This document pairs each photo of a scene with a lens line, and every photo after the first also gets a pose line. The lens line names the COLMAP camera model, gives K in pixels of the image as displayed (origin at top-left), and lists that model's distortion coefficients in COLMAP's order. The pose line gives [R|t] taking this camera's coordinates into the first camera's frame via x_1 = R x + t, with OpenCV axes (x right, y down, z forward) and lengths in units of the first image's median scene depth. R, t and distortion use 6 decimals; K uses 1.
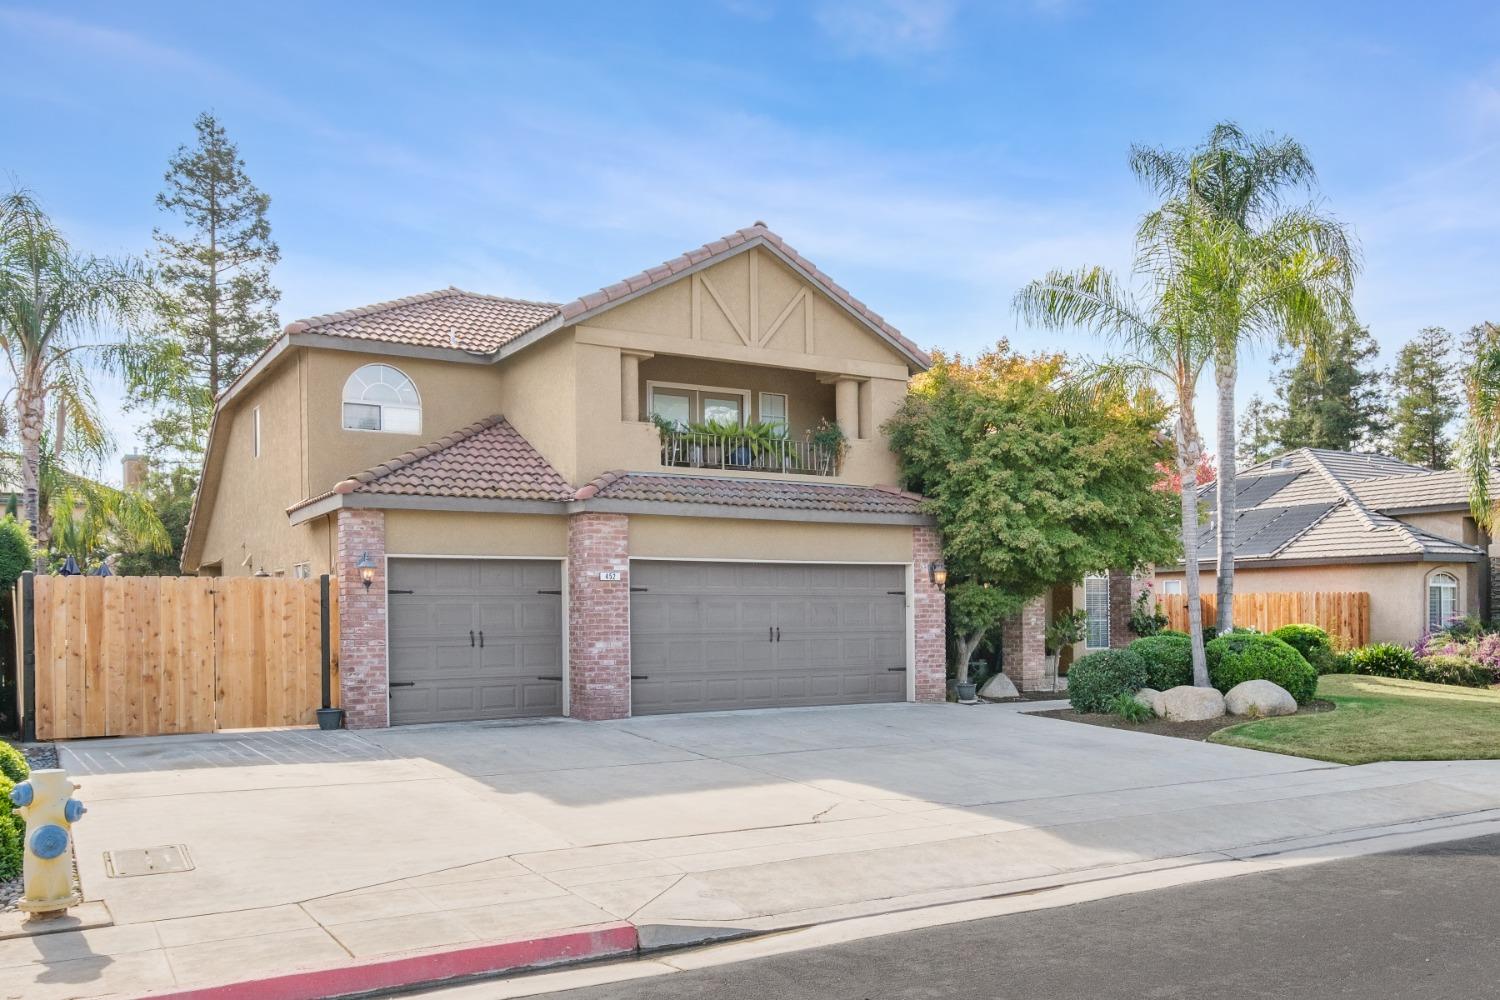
lens RADIAL K [[1092.3, 0, 750.1], [0, 1092.3, 494.2], [0, 0, 1]] dist [-0.010465, -0.001541]
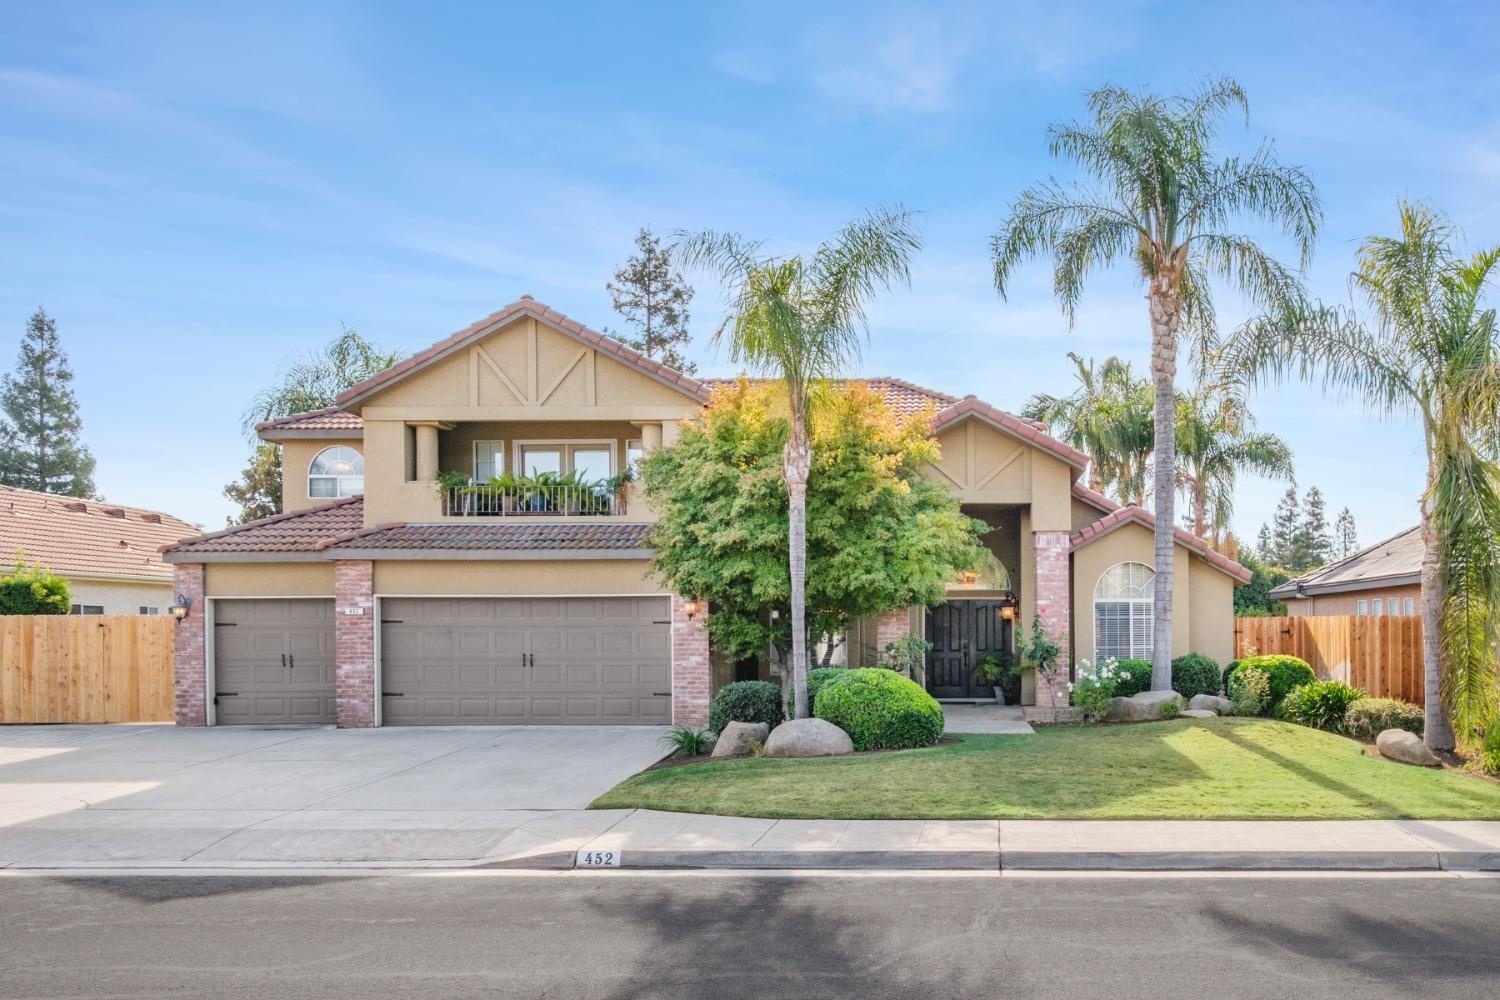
lens RADIAL K [[1009.7, 0, 768.5], [0, 1009.7, 528.5], [0, 0, 1]] dist [-0.003605, -0.001048]
pose [[0.886909, -0.044305, -0.459814, 0.809248], [0.047985, 0.998841, -0.003686, 0.008863], [0.459444, -0.018795, 0.888008, 0.210157]]
